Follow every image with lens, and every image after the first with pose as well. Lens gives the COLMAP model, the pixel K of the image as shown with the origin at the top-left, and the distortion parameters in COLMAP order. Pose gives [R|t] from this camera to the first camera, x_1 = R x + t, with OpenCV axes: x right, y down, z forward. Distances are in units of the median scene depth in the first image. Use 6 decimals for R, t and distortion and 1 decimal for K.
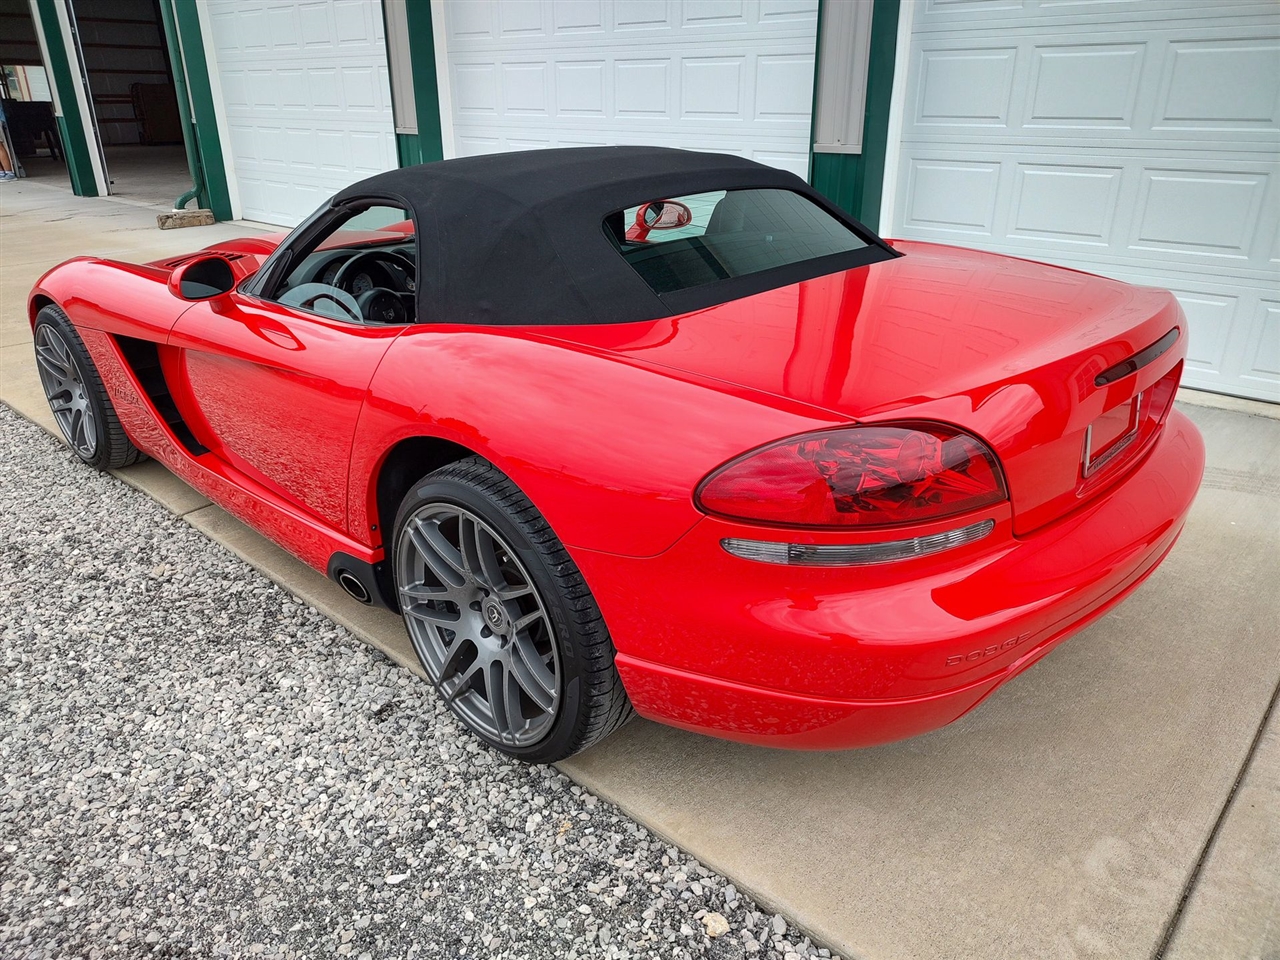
lens RADIAL K [[918.9, 0, 643.0], [0, 918.9, 486.9], [0, 0, 1]] dist [0.012682, -0.004565]
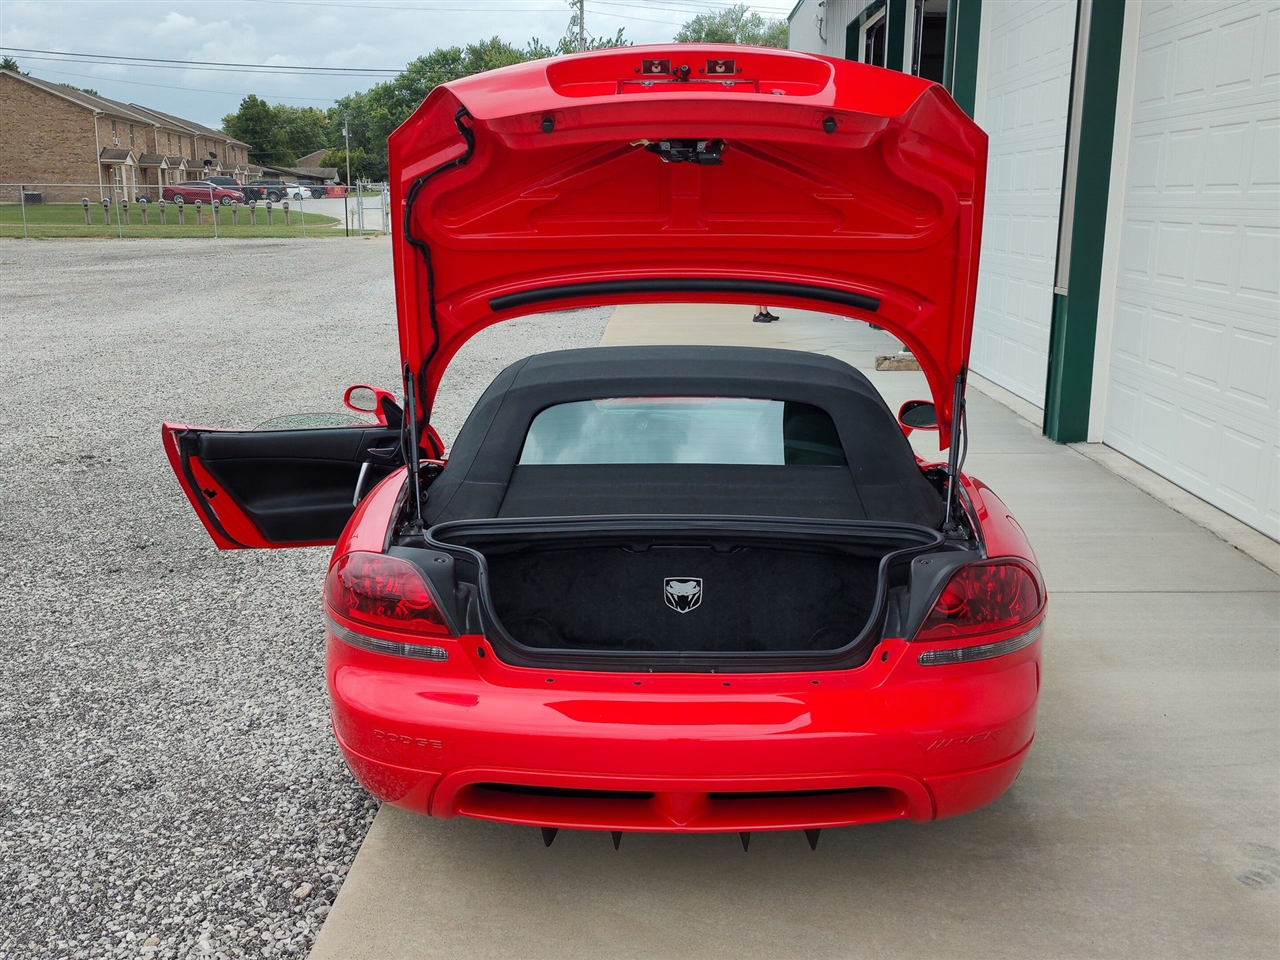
lens RADIAL K [[1282.5, 0, 640.0], [0, 1282.5, 480.0], [0, 0, 1]] dist [-0.003538, 0.010669]
pose [[0.655781, 0.167139, -0.736218, 1.307520], [-0.303341, 0.951338, -0.054223, -0.124779], [0.691329, 0.258883, 0.674569, -0.085105]]
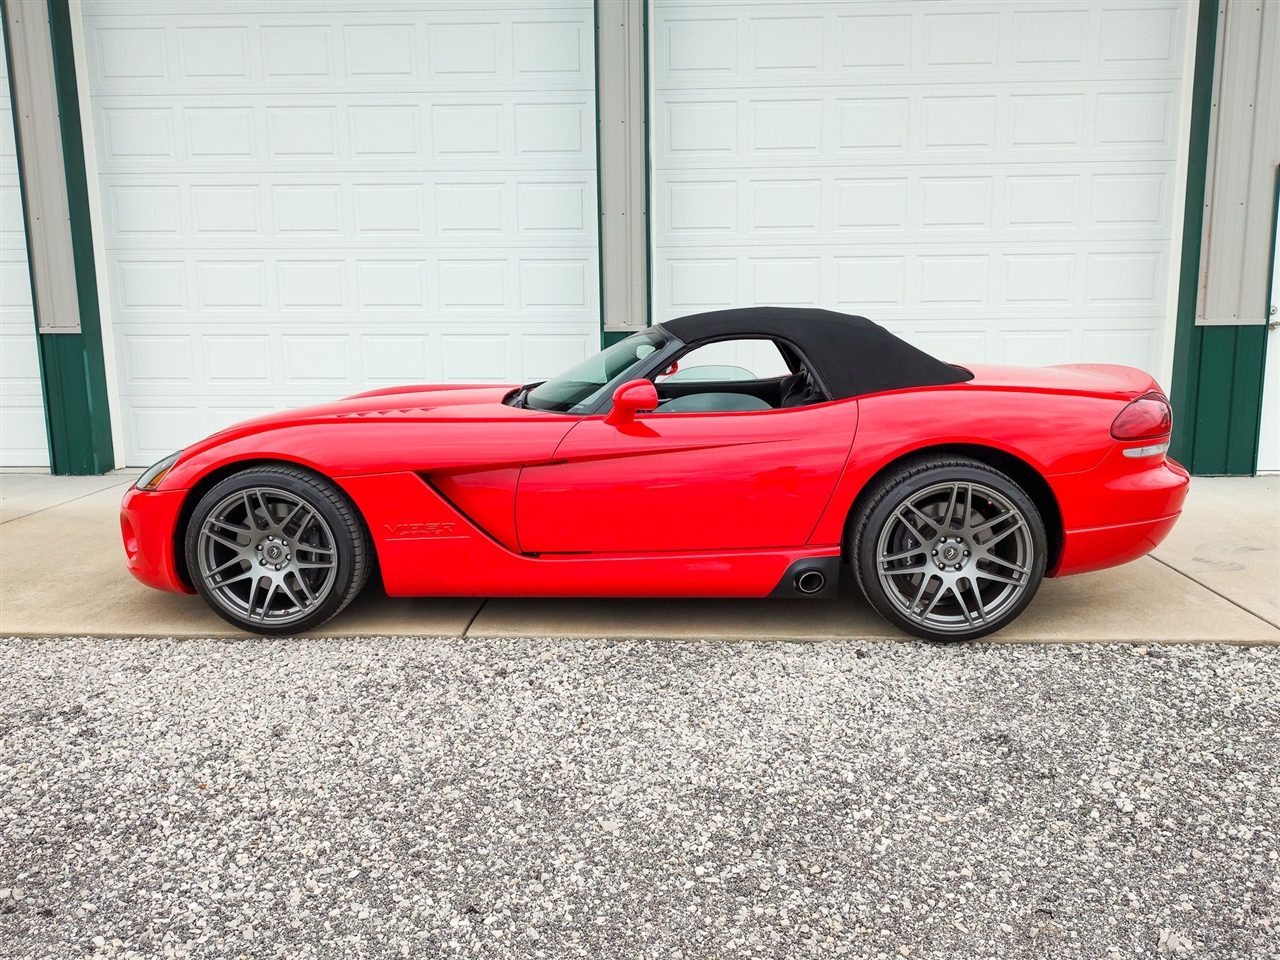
lens RADIAL K [[1049.7, 0, 640.0], [0, 1049.7, 480.0], [0, 0, 1]] dist [0.005133, -0.003580]
pose [[0.771538, -0.105384, 0.627395, -1.622210], [0.254581, 0.954924, -0.152671, 0.145449], [-0.583025, 0.277514, 0.763589, -0.159855]]
